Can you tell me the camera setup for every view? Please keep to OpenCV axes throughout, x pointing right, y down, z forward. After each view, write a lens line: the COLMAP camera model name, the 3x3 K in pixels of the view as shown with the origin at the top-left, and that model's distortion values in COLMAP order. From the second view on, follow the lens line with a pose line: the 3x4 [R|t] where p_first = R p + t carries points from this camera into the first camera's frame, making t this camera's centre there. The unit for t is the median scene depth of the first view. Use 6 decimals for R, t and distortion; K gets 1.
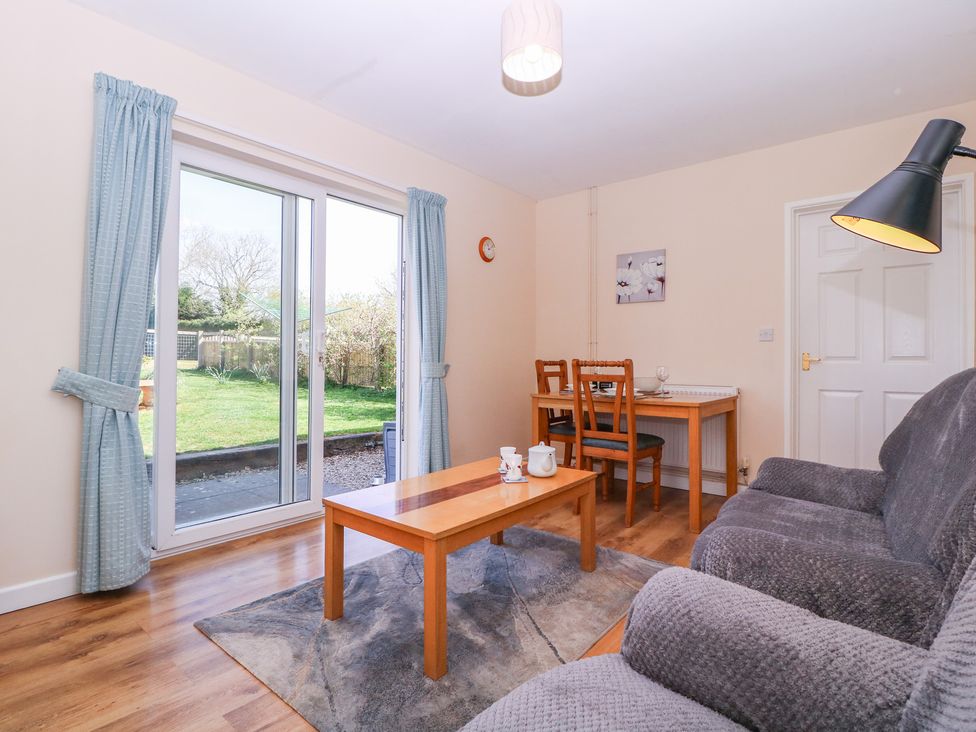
lens RADIAL K [[515.2, 0, 482.1], [0, 515.2, 360.6], [0, 0, 1]] dist [-0.009552, -0.008388]
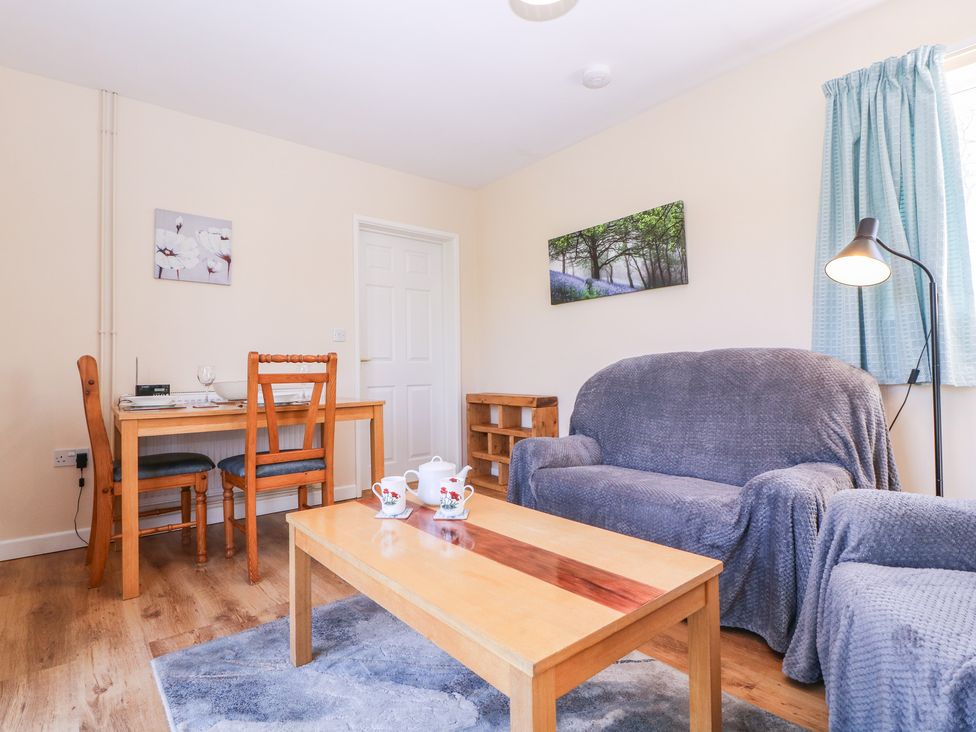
lens RADIAL K [[515.2, 0, 488.4], [0, 515.2, 360.7], [0, 0, 1]] dist [-0.009552, -0.008388]
pose [[0.189925, 0.014619, 0.981690, -0.581909], [0.017428, 0.999681, -0.018259, 0.035373], [-0.981644, 0.020576, 0.189610, 0.774758]]
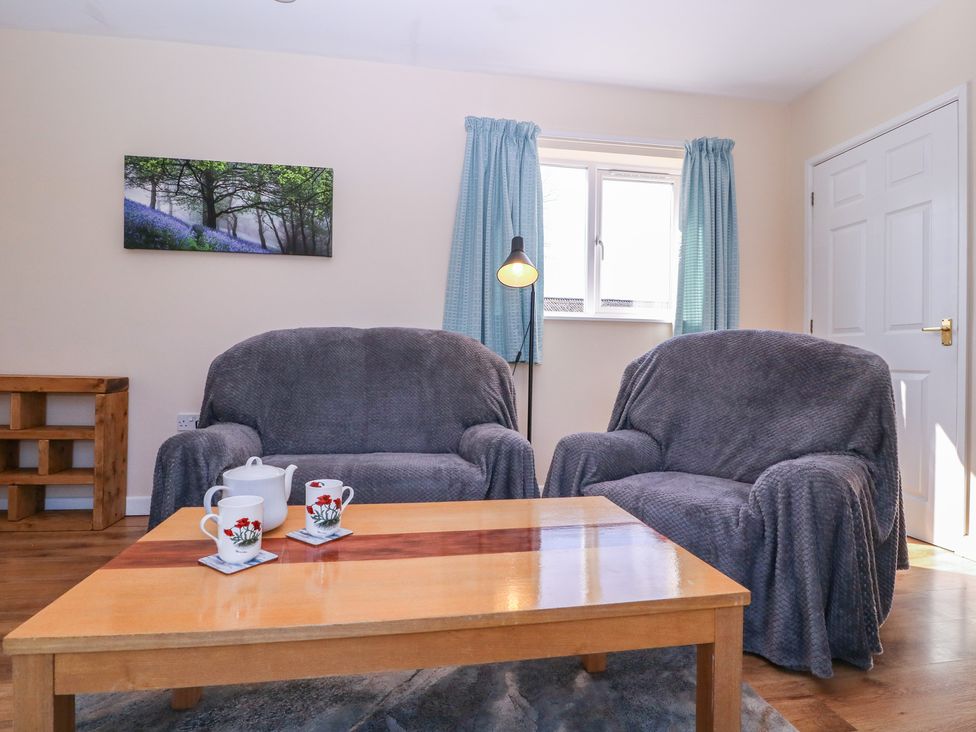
lens RADIAL K [[515.2, 0, 501.9], [0, 515.2, 362.8], [0, 0, 1]] dist [-0.009552, -0.008388]
pose [[-0.767359, -0.019240, 0.640929, -0.348730], [-0.017930, 0.999803, 0.008545, 0.062879], [-0.640967, -0.004934, -0.767553, 1.192064]]
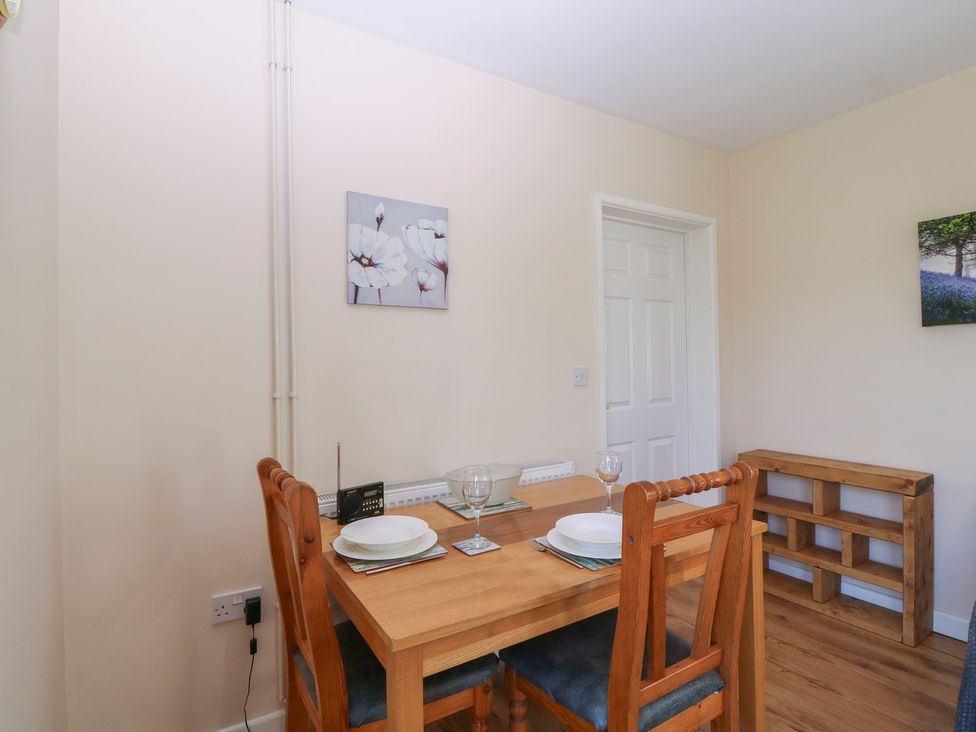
lens RADIAL K [[515.2, 0, 478.7], [0, 515.2, 357.5], [0, 0, 1]] dist [-0.009552, -0.008388]
pose [[0.314881, -0.001676, 0.949130, -0.200293], [0.020875, 0.999769, -0.005160, -0.110250], [-0.948902, 0.021437, 0.314843, 1.362510]]
